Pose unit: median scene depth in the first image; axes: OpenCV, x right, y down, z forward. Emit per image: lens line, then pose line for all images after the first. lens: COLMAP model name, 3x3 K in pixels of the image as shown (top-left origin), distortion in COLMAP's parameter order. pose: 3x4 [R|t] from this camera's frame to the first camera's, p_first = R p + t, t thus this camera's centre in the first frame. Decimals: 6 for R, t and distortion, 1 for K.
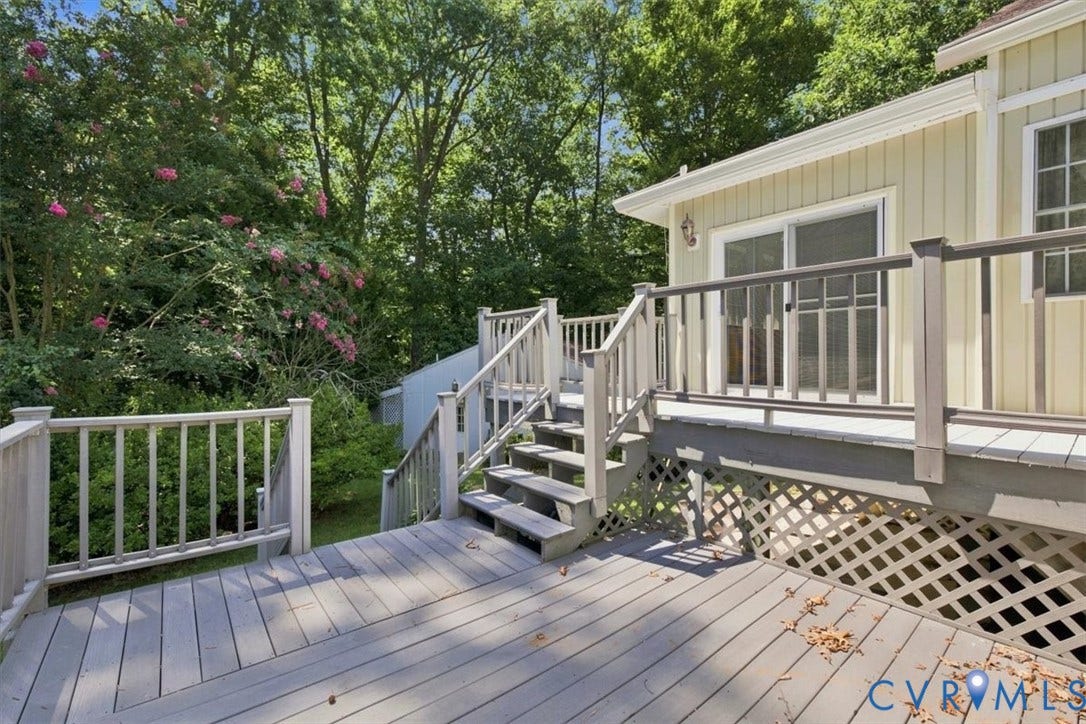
lens RADIAL K [[453.4, 0, 543.0], [0, 453.4, 362.0], [0, 0, 1]] dist [0.001486, 0.000164]
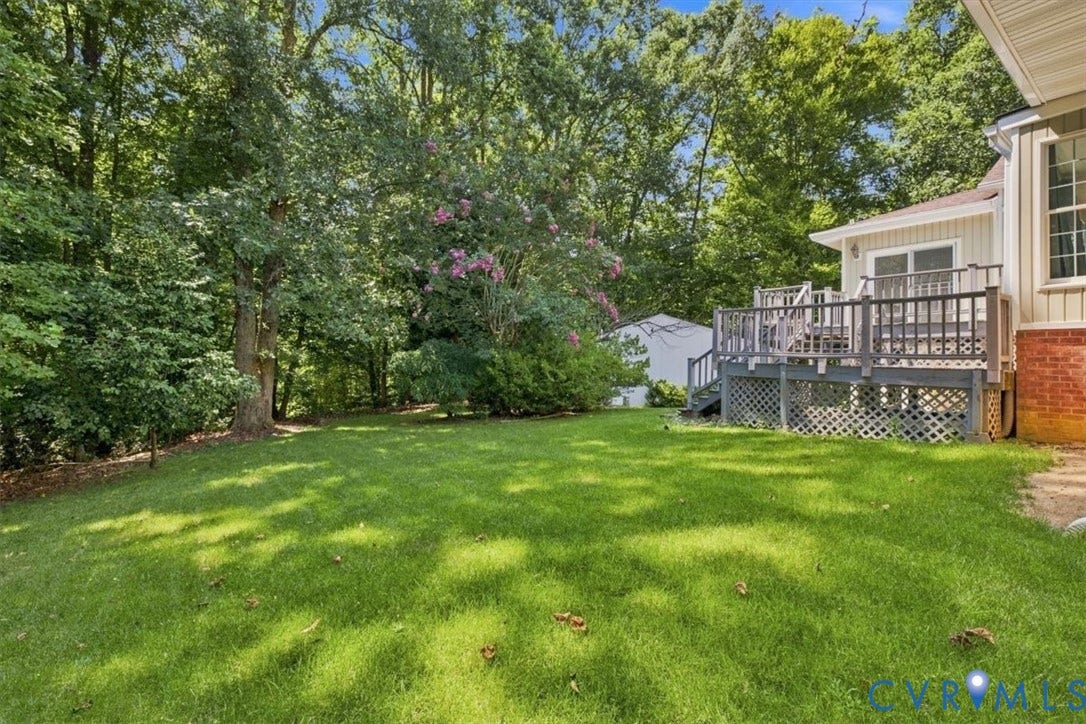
lens RADIAL K [[453.4, 0, 543.0], [0, 453.4, 362.0], [0, 0, 1]] dist [0.001486, 0.000164]
pose [[0.997852, 0.005125, -0.065310, -0.934463], [-0.004630, 0.999959, 0.007719, 0.202067], [0.065347, -0.007400, 0.997835, -1.142188]]
